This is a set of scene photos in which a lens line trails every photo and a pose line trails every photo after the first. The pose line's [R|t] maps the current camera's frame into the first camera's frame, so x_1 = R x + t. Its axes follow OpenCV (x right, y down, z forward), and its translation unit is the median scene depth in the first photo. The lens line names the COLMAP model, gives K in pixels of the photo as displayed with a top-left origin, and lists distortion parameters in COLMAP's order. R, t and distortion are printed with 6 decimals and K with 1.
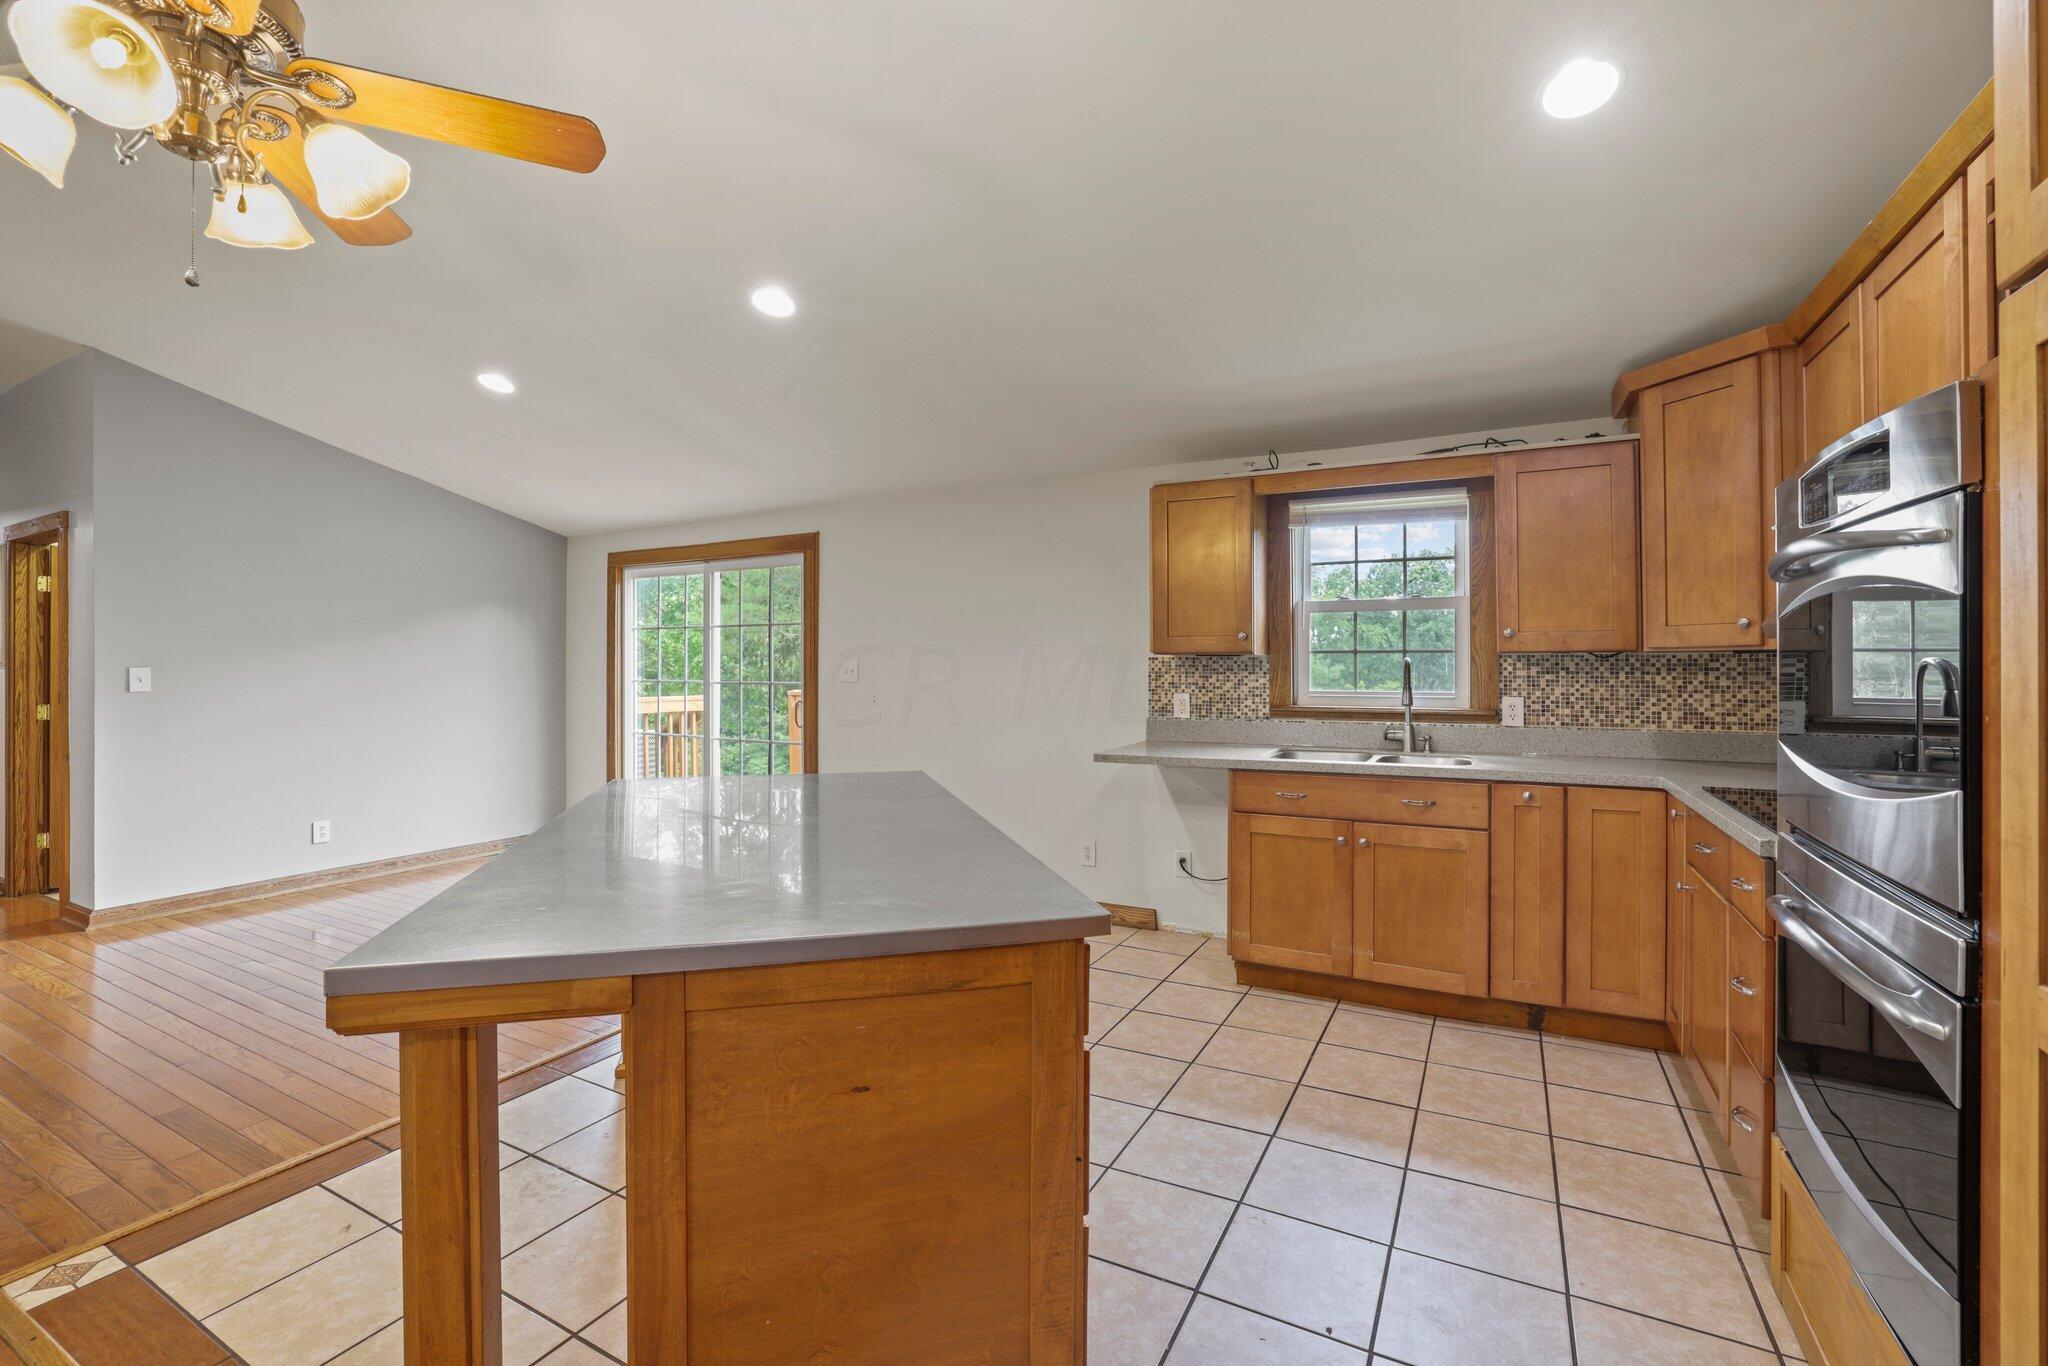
lens RADIAL K [[889.2, 0, 1030.8], [0, 889.2, 653.8], [0, 0, 1]] dist [-0.049411, 0.017706]
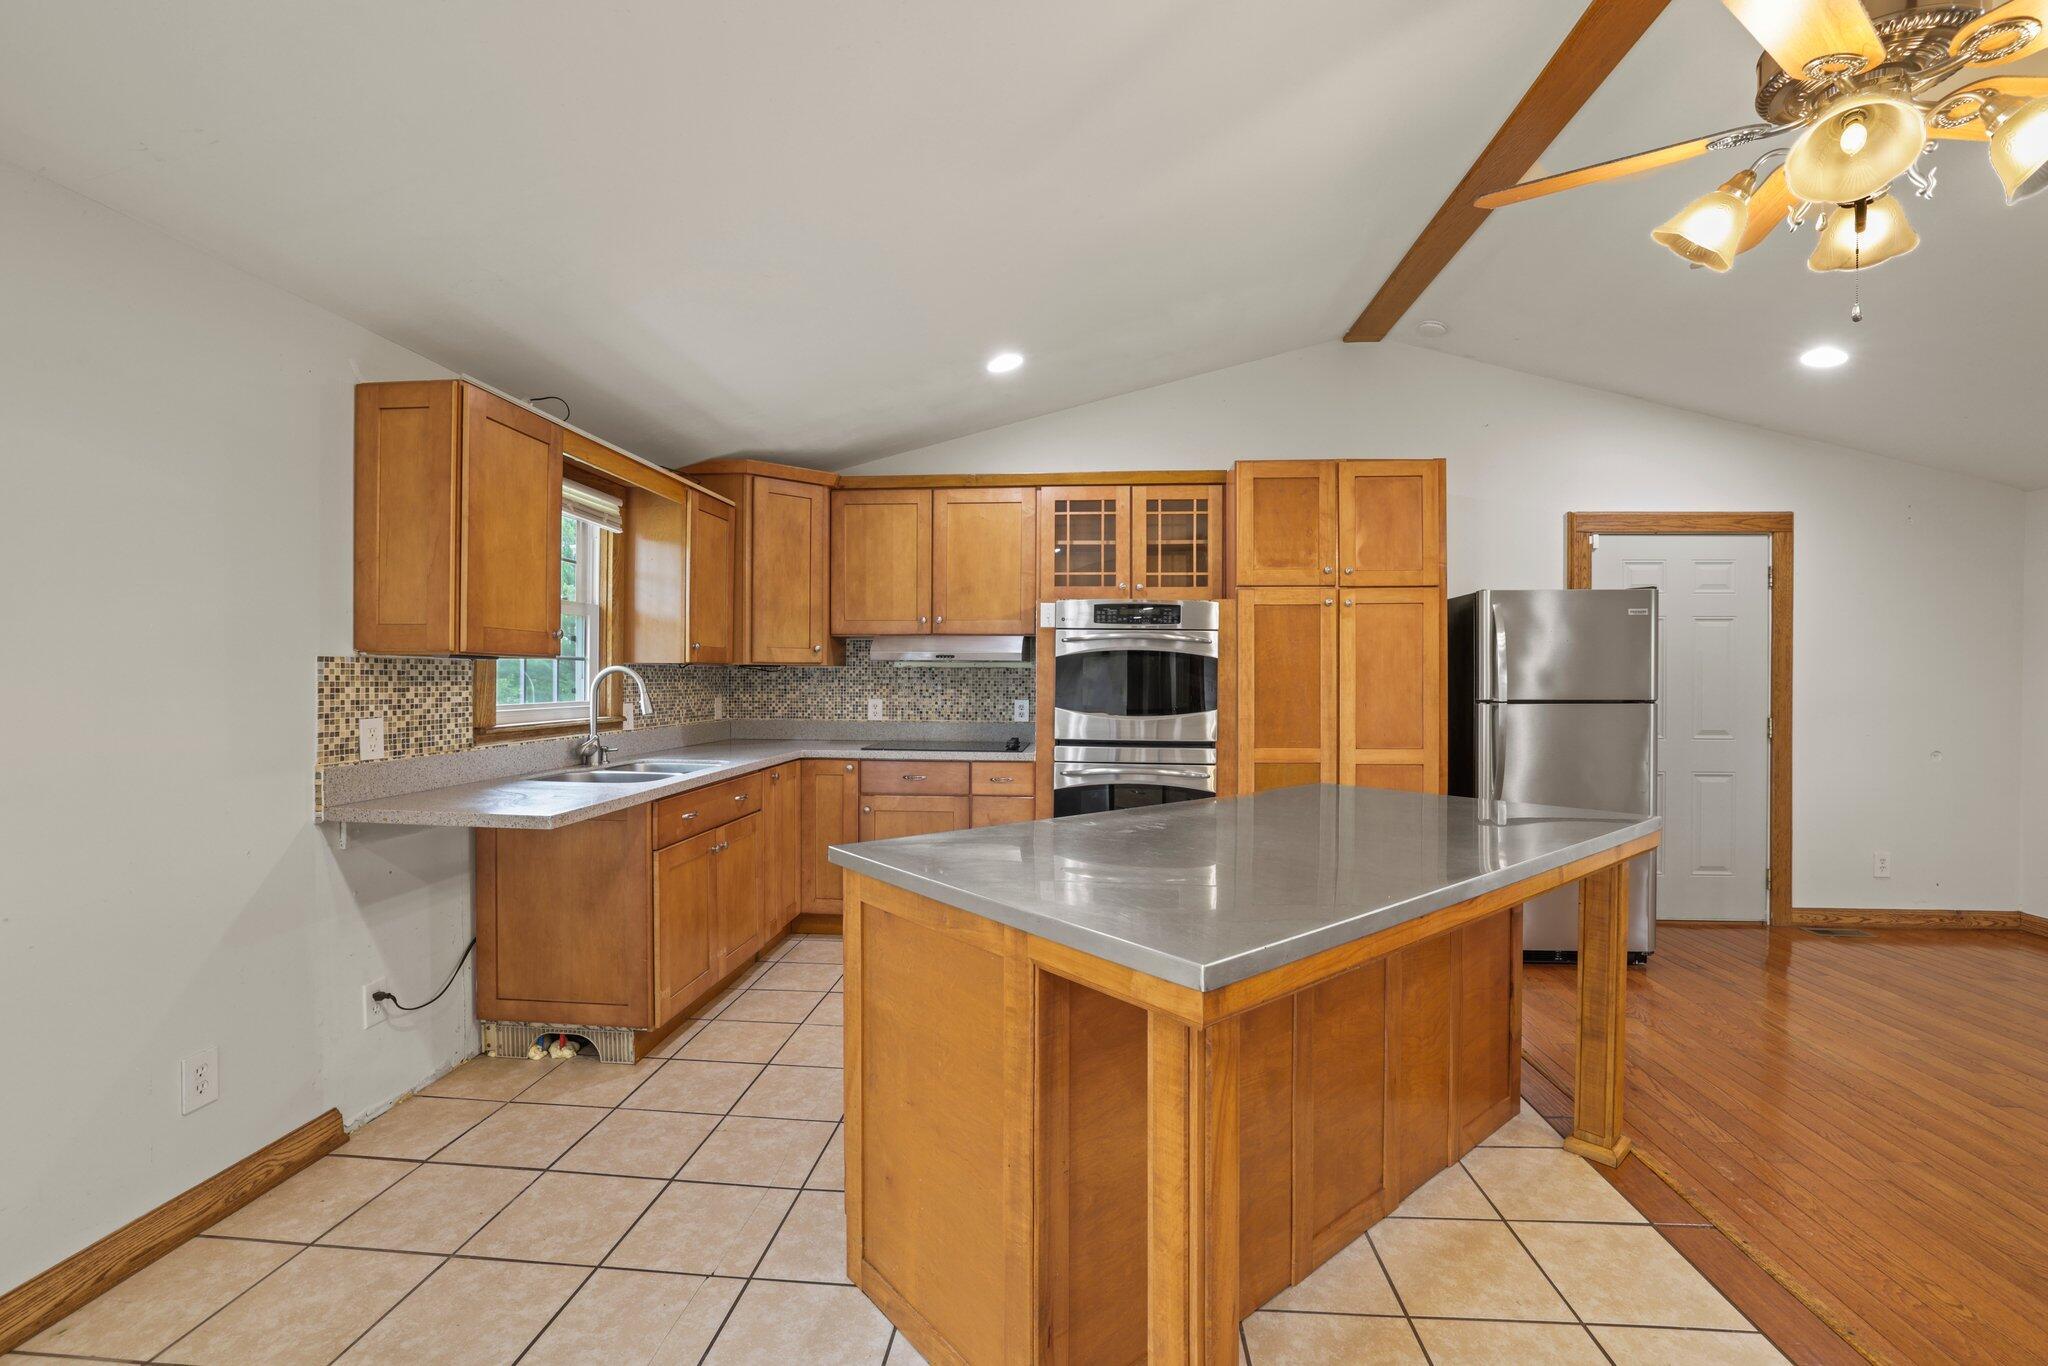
lens RADIAL K [[889.0, 0, 1024.0], [0, 889.0, 683.0], [0, 0, 1]] dist [-0.050144, 0.017716]
pose [[-0.402074, -0.006939, 0.915581, -0.637981], [-0.016124, 0.999870, 0.000497, 0.015893], [-0.915465, -0.014563, -0.402133, 0.988324]]
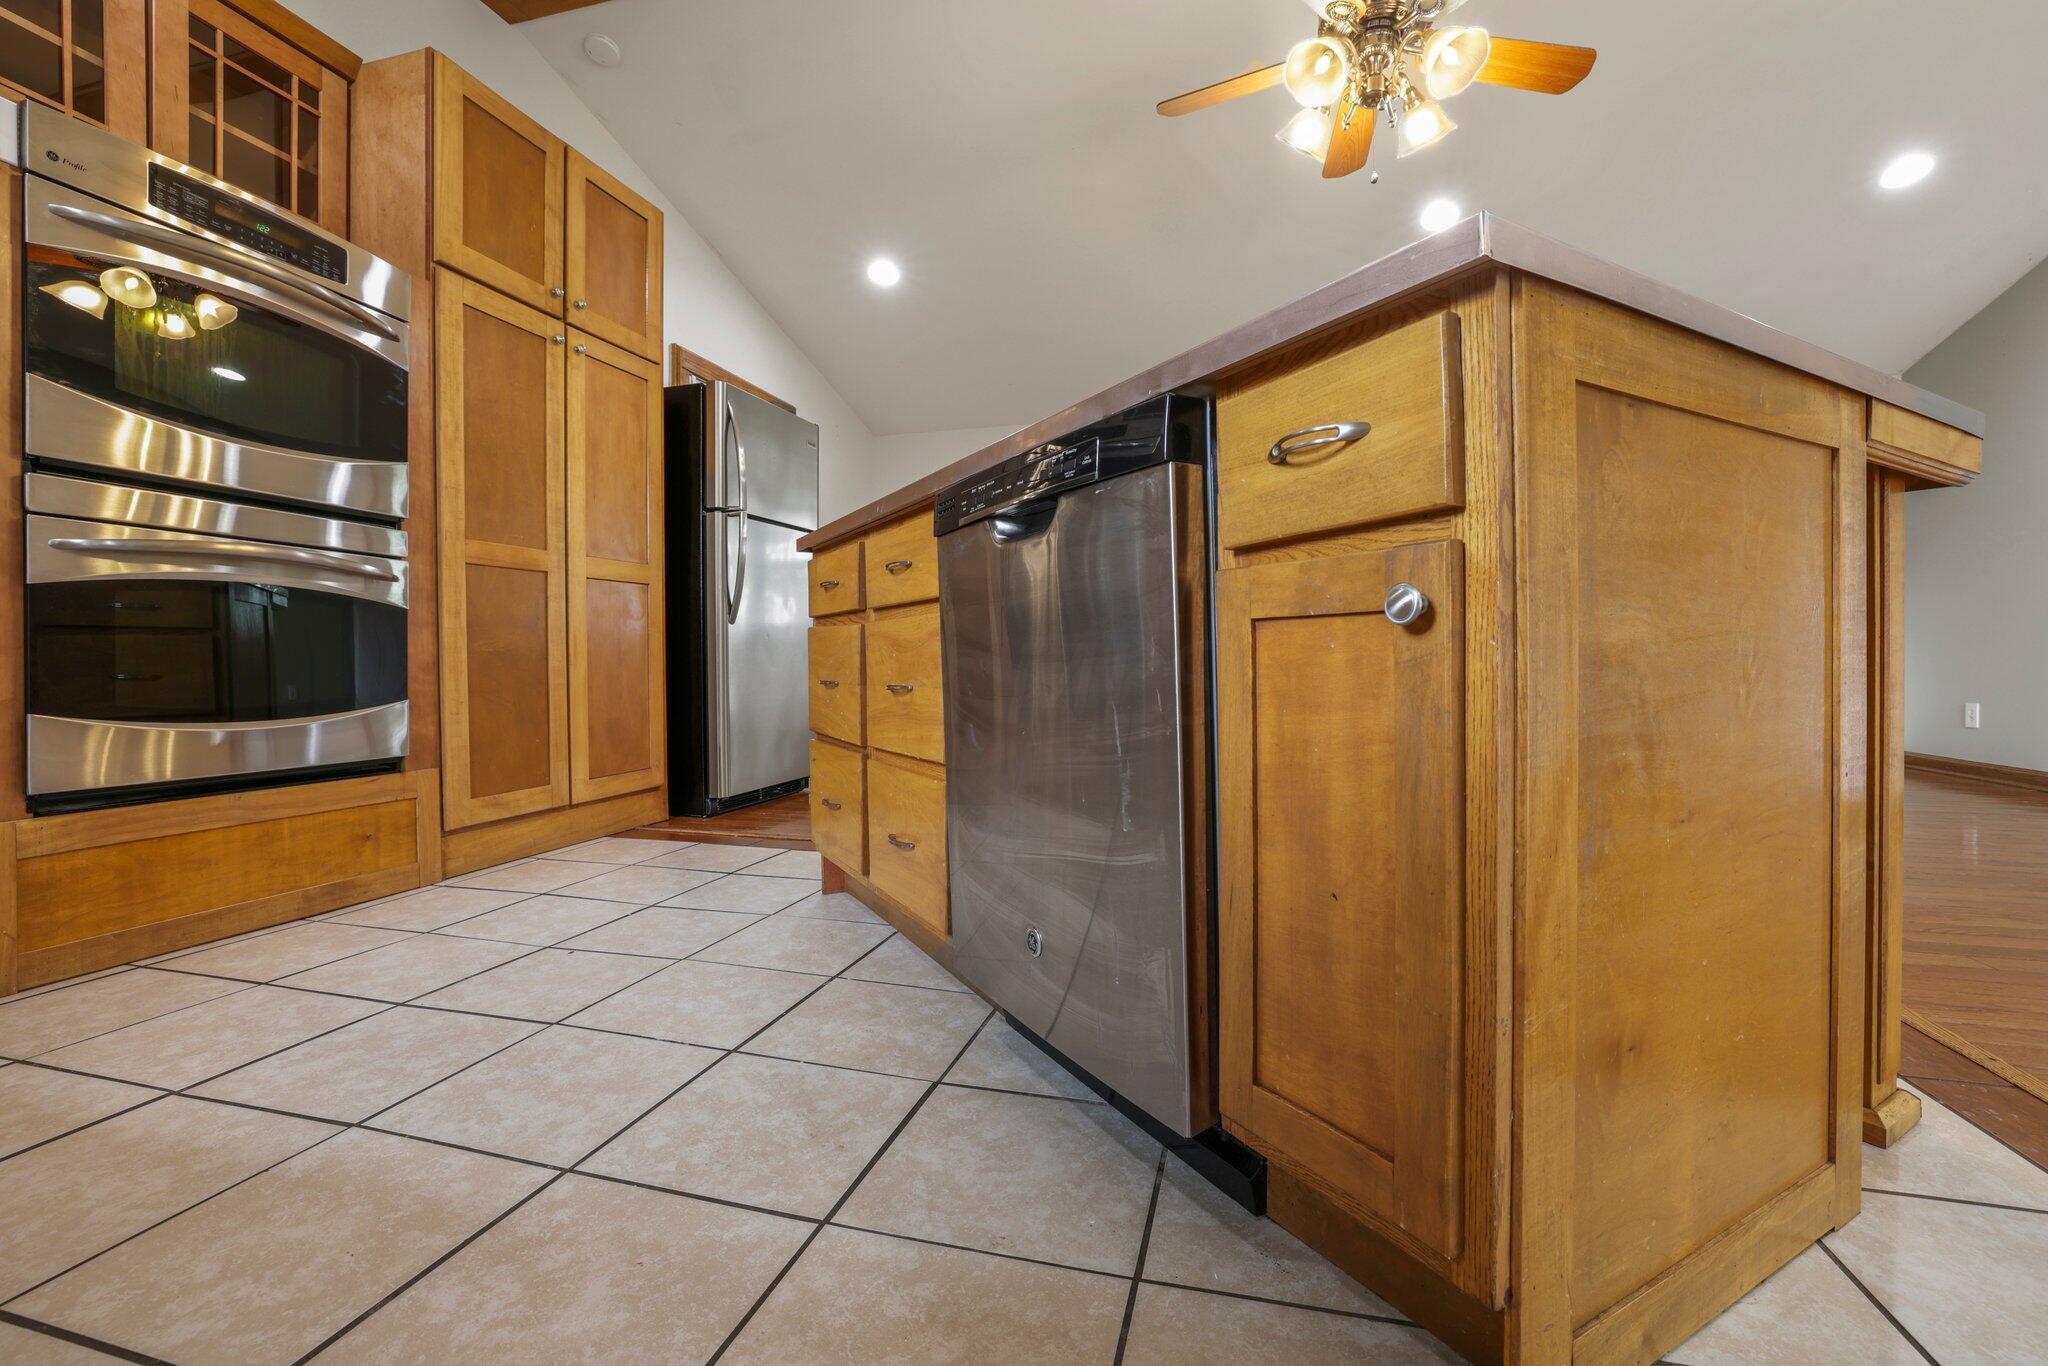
lens RADIAL K [[891.2, 0, 1030.8], [0, 891.2, 669.5], [0, 0, 1]] dist [-0.049796, 0.017679]
pose [[-0.973951, 0.005095, -0.226699, 0.014741], [0.005071, 0.999987, 0.000692, 0.201102], [0.226700, -0.000475, -0.973965, 1.024630]]
